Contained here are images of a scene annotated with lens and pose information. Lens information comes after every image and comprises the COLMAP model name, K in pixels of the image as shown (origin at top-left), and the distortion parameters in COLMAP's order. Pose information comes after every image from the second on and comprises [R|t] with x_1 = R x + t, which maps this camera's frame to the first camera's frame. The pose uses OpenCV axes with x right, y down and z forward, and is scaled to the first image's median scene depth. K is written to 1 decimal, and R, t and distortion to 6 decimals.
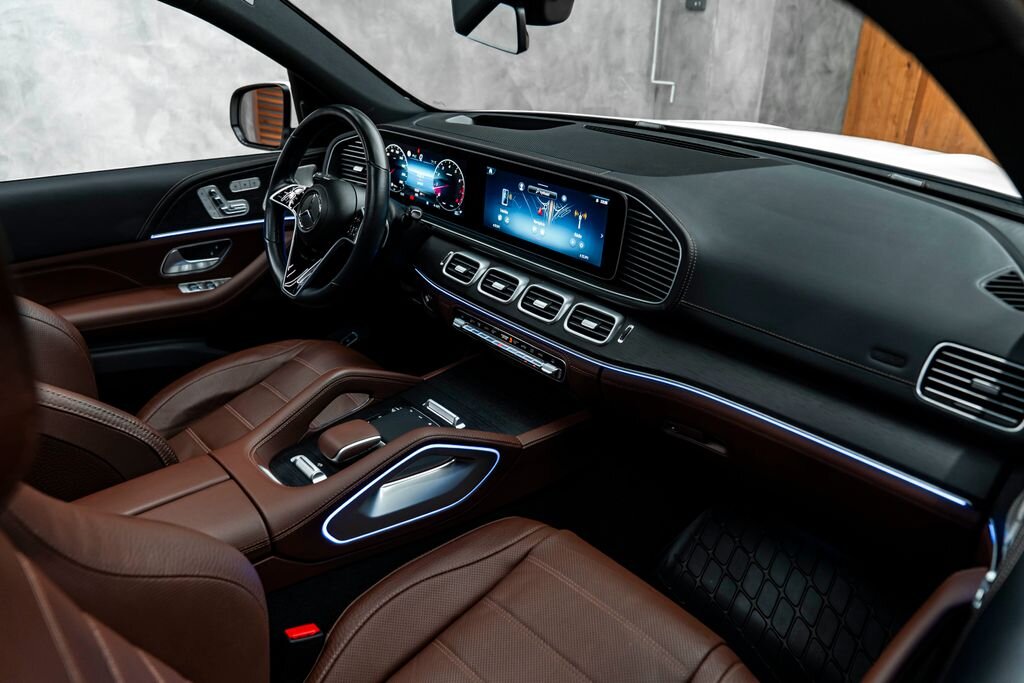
lens RADIAL K [[682.5, 0, 512.0], [0, 682.5, 341.5], [0, 0, 1]] dist [0.002164, 0.001203]
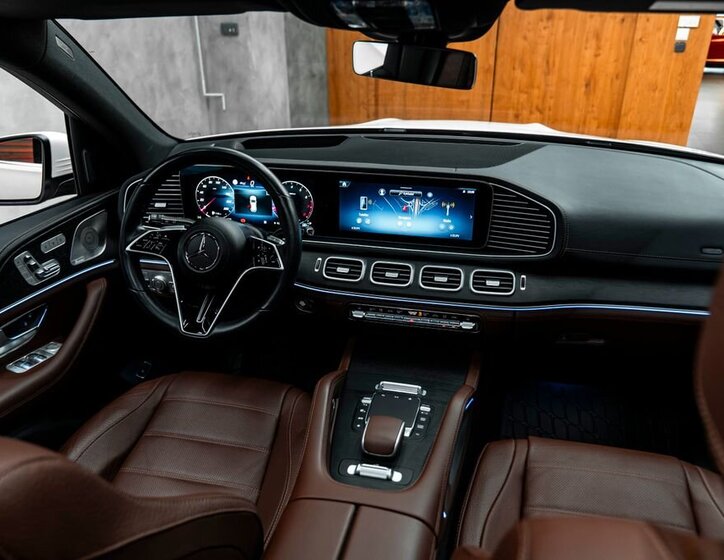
lens RADIAL K [[571.4, 0, 362.0], [0, 571.4, 280.0], [0, 0, 1]] dist [-0.010455, 0.000529]
pose [[0.830188, -0.248814, 0.498878, -0.514294], [0.267326, 0.962955, 0.035411, -0.109833], [-0.489208, 0.103966, 0.865948, 0.132947]]
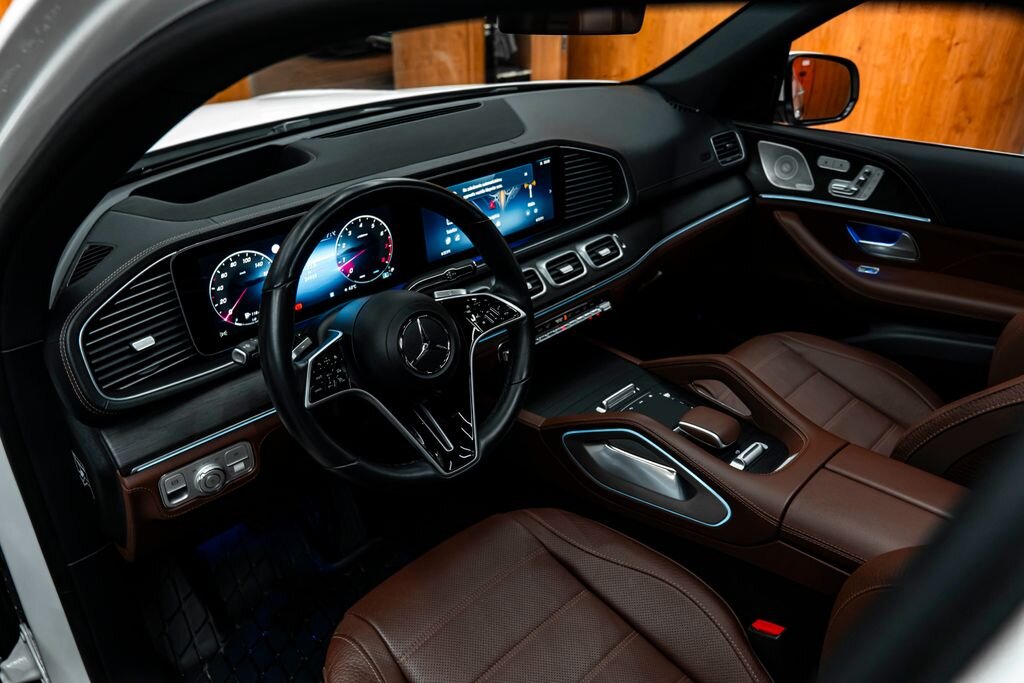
lens RADIAL K [[786.3, 0, 512.0], [0, 786.3, 341.5], [0, 0, 1]] dist [-0.003408, -0.000866]
pose [[-0.035576, -0.485081, 0.873745, -0.912338], [0.465172, 0.765774, 0.444078, -0.466660], [-0.884505, 0.422240, 0.198403, 0.746202]]
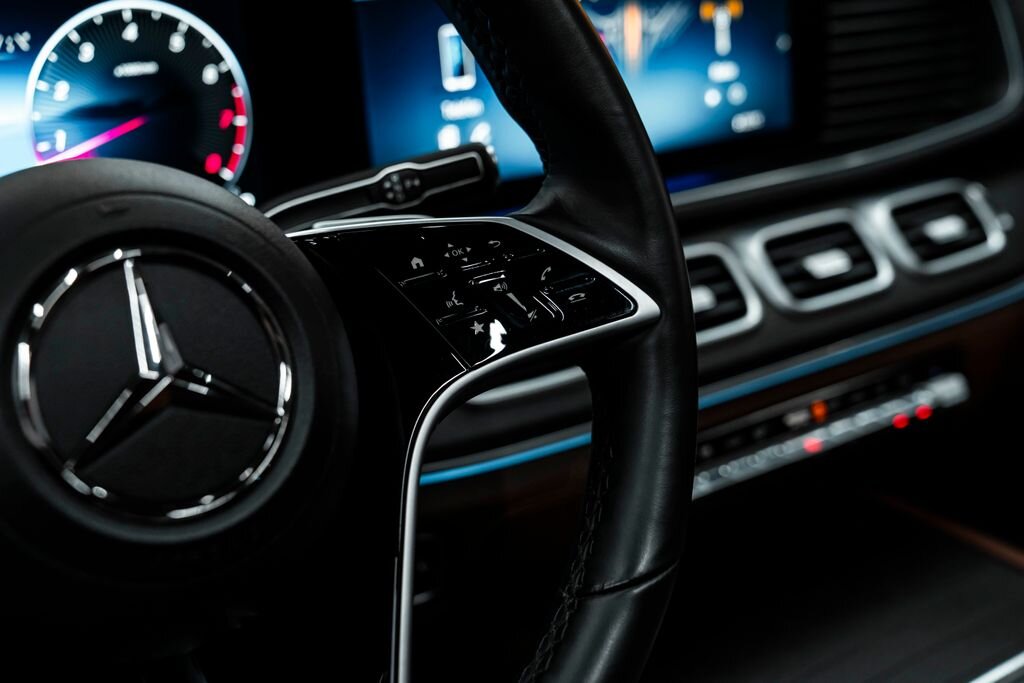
lens RADIAL K [[1335.6, 0, 512.0], [0, 1335.6, 371.6], [0, 0, 1]] dist [0.010902, 0.044620]
pose [[0.123054, -0.354849, 0.926790, -0.522925], [0.481871, 0.837771, 0.256786, -0.218038], [-0.867558, 0.414995, 0.274083, 0.827134]]
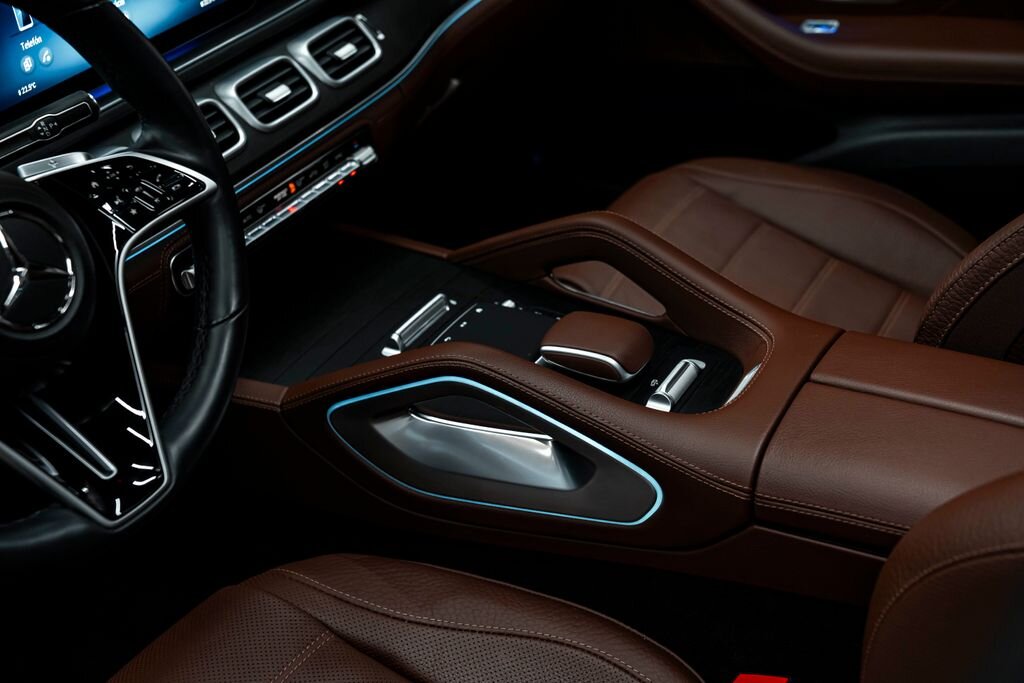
lens RADIAL K [[1469.5, 0, 512.0], [0, 1469.5, 341.5], [0, 0, 1]] dist [0.004537, 0.061285]
pose [[-0.300118, -0.506419, 0.808374, -0.890295], [0.472656, 0.657146, 0.587159, -0.440883], [-0.828568, 0.558300, 0.042141, 0.769556]]
